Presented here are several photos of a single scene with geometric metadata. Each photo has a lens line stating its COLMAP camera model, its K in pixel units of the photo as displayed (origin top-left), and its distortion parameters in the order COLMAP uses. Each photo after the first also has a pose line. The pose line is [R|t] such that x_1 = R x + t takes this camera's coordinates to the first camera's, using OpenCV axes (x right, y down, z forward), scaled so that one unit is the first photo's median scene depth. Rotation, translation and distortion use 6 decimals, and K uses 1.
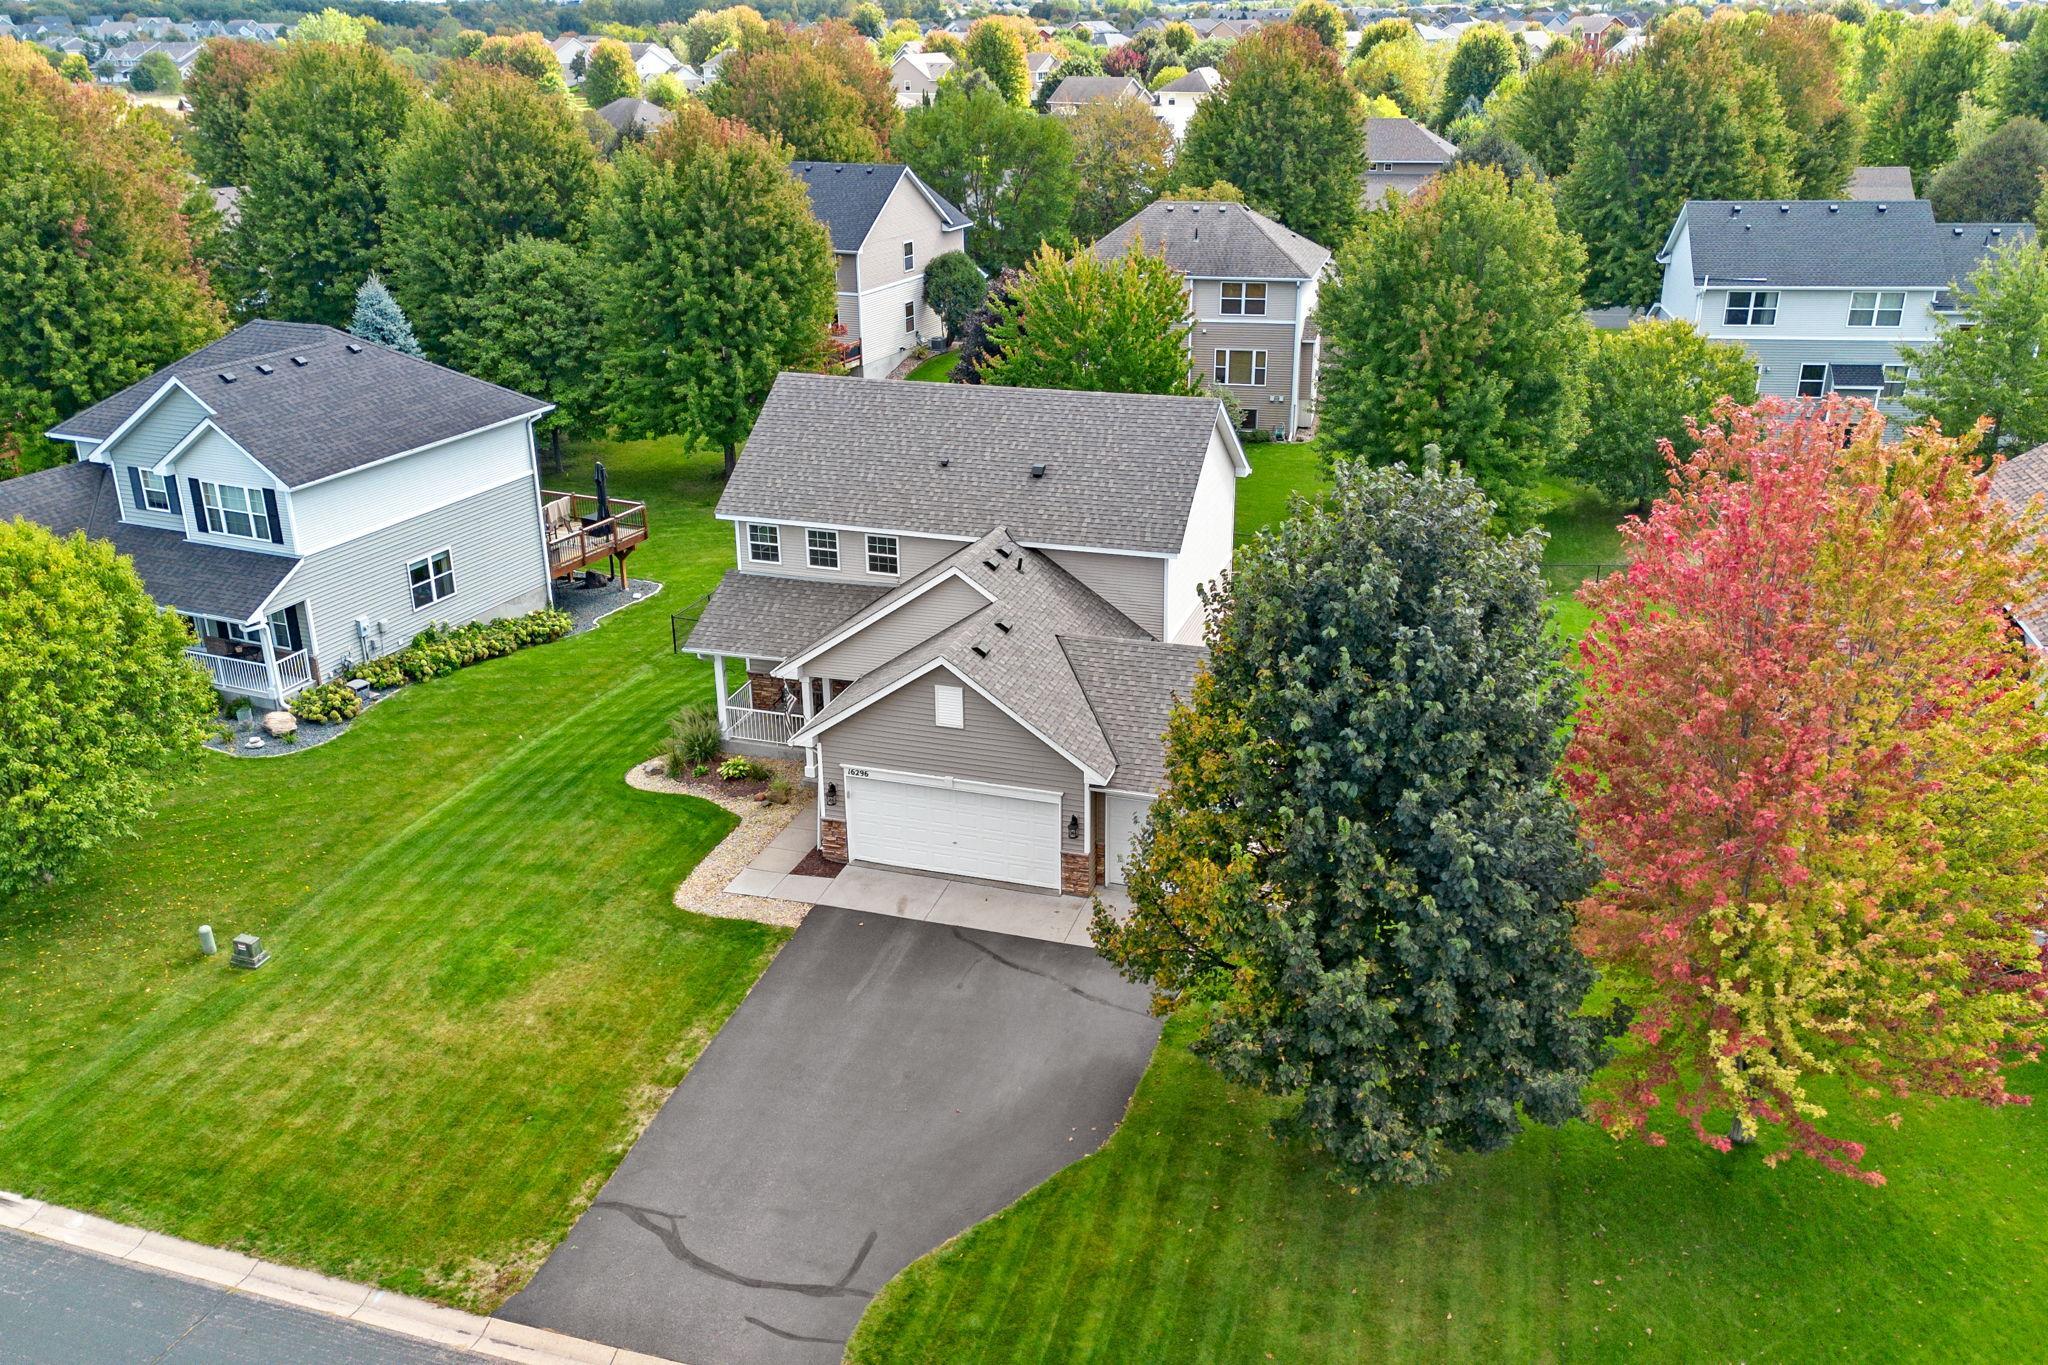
lens RADIAL K [[1698.5, 0, 1024.0], [0, 1698.5, 682.5], [0, 0, 1]] dist [0.136983, -0.251370]
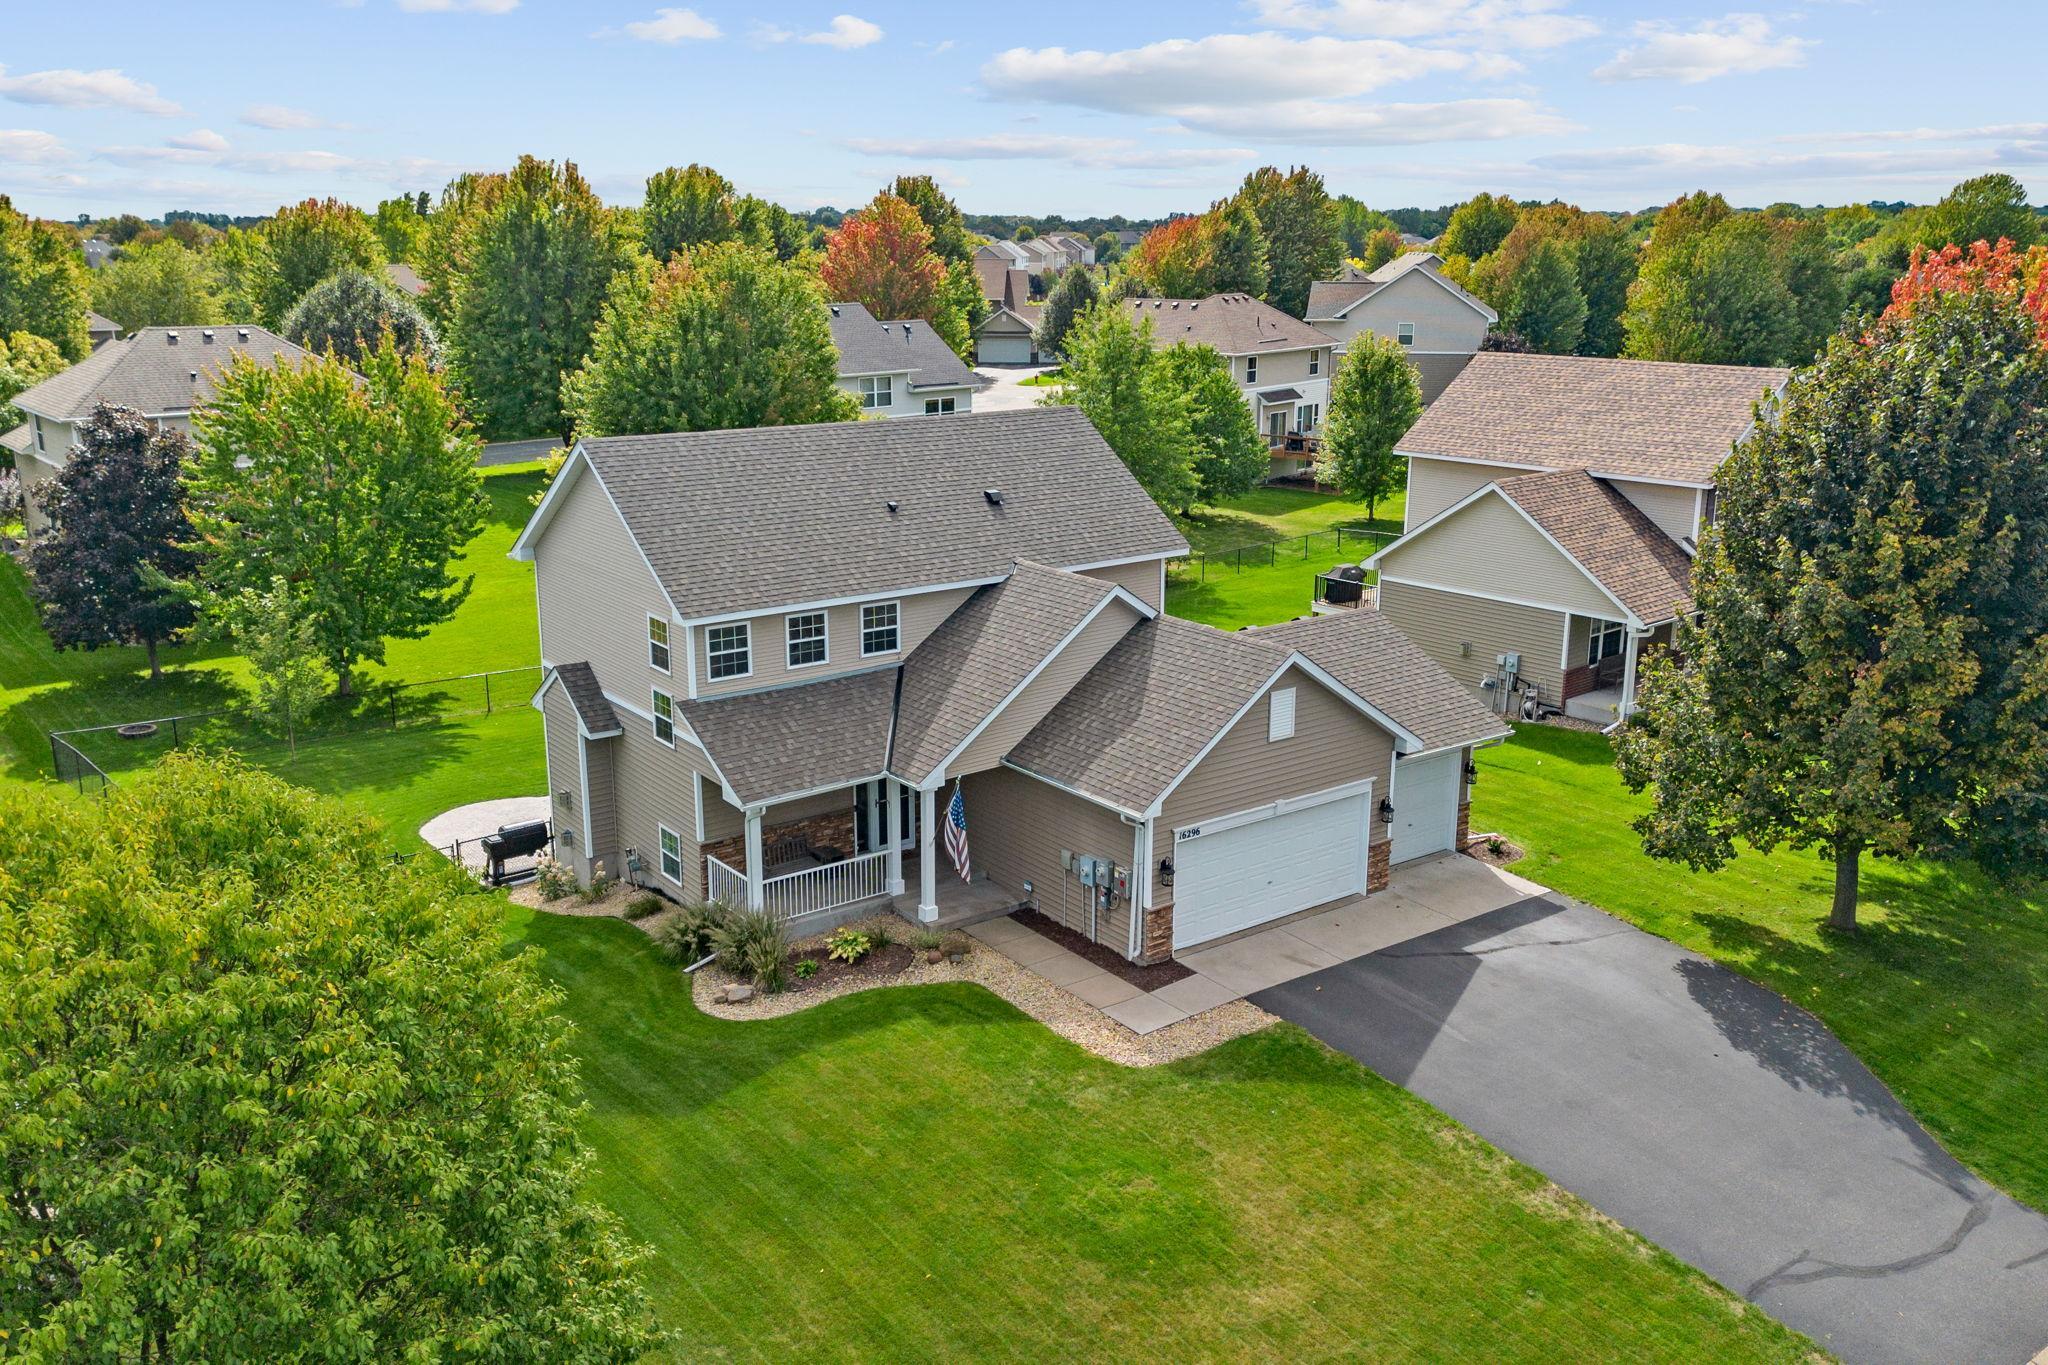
lens RADIAL K [[1698.5, 0, 1024.0], [0, 1698.5, 682.5], [0, 0, 1]] dist [0.136983, -0.251370]
pose [[0.581141, -0.199735, 0.788911, -0.595494], [0.294978, 0.955189, 0.024542, -0.045597], [-0.758461, 0.218449, 0.614017, 0.424623]]
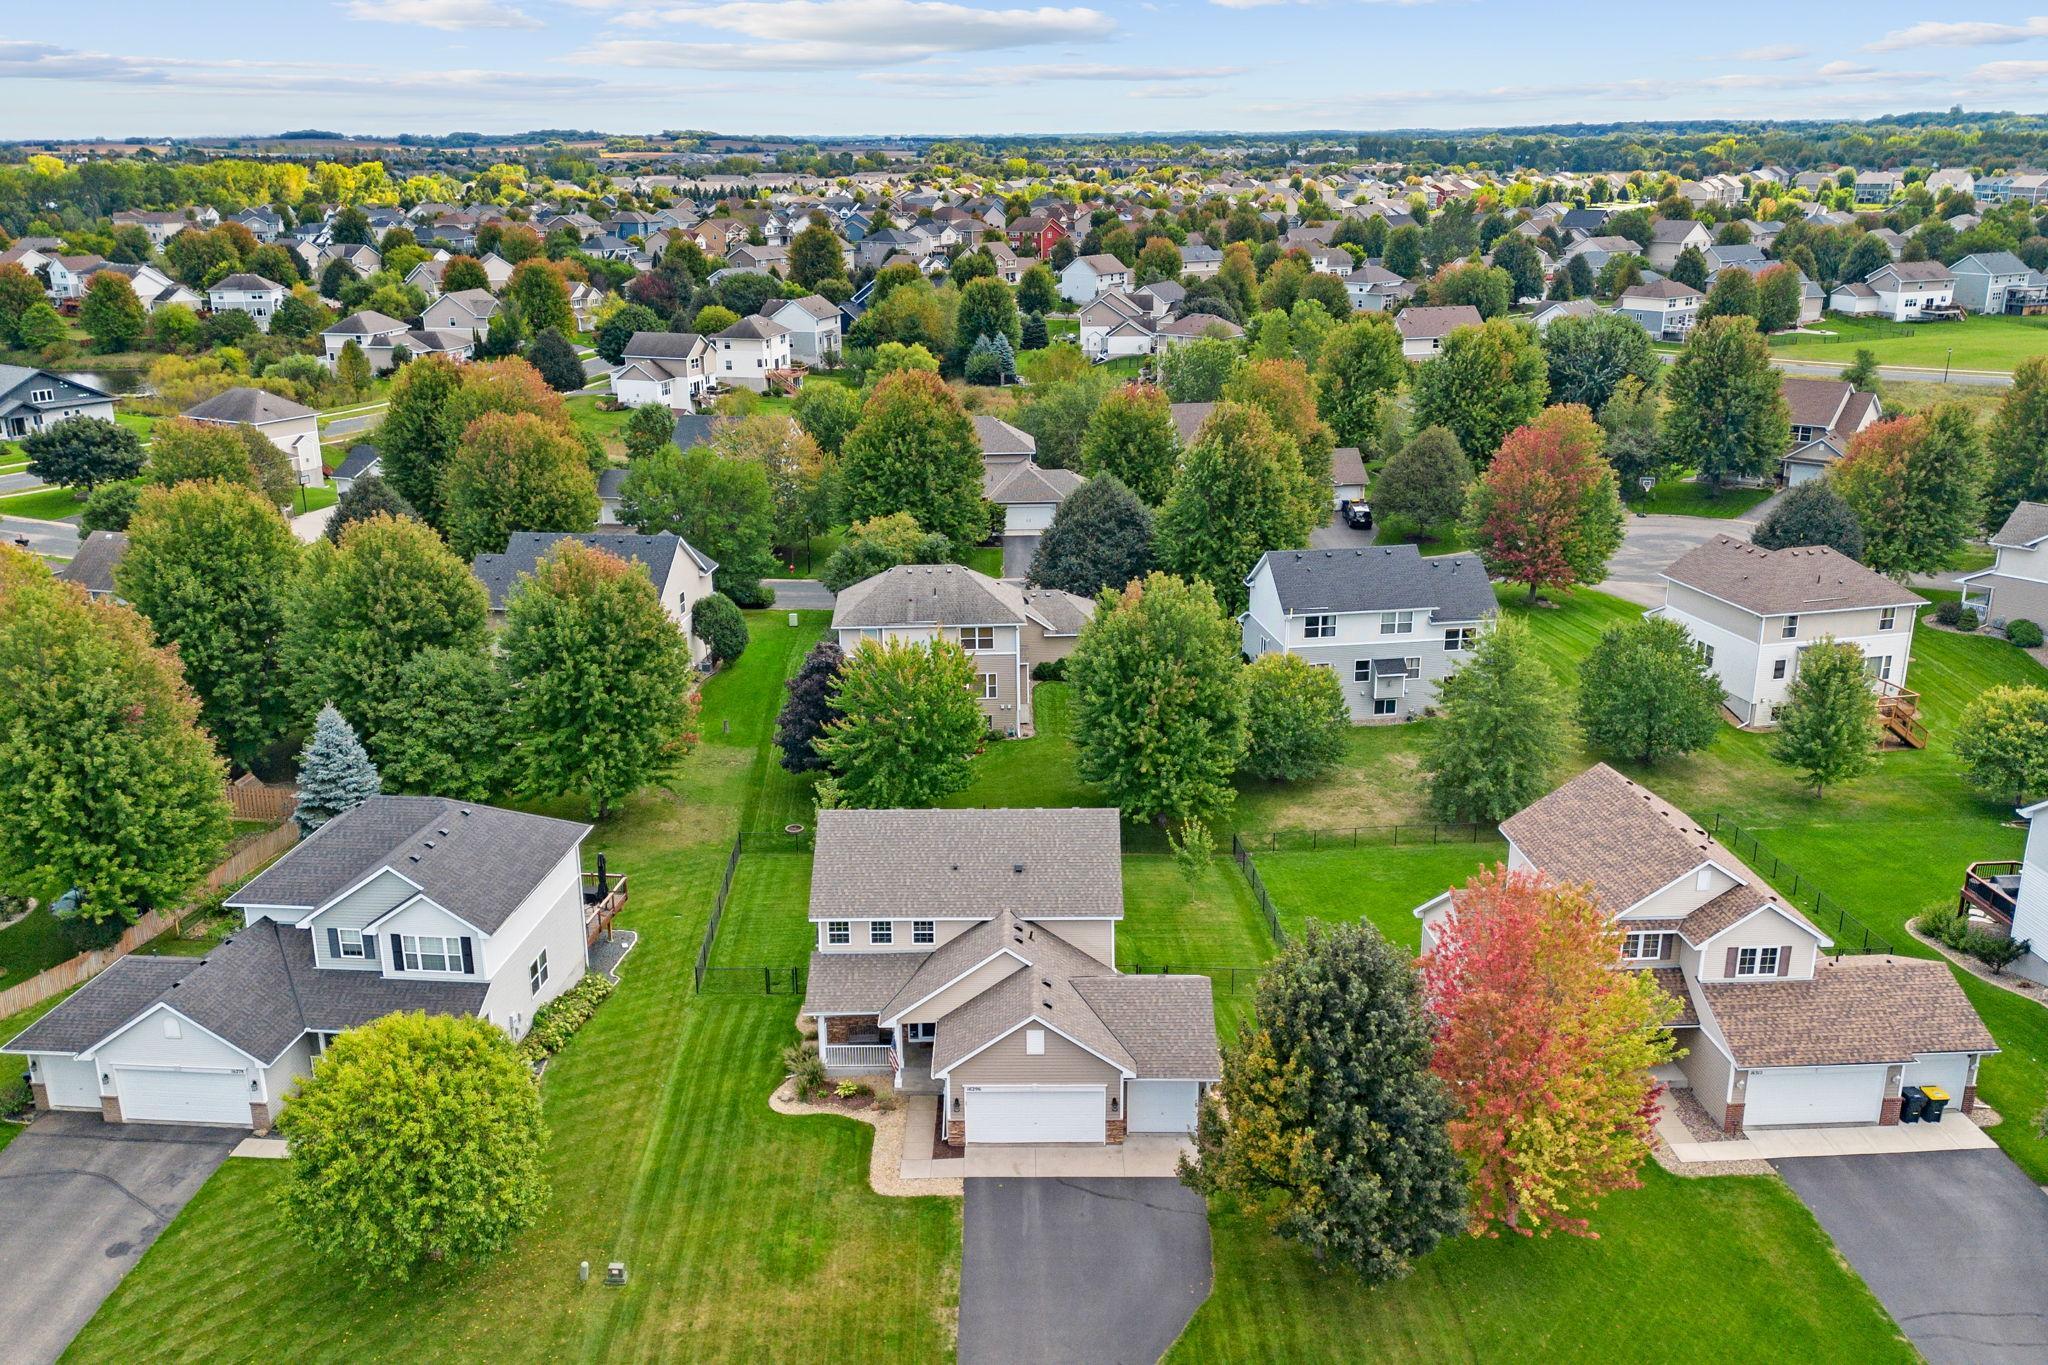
lens RADIAL K [[1698.5, 0, 1024.0], [0, 1698.5, 682.5], [0, 0, 1]] dist [0.136983, -0.251370]
pose [[0.950797, -0.089087, 0.296729, -0.388431], [0.110722, 0.992222, -0.056887, -0.180318], [-0.289353, 0.086942, 0.953266, -0.462914]]
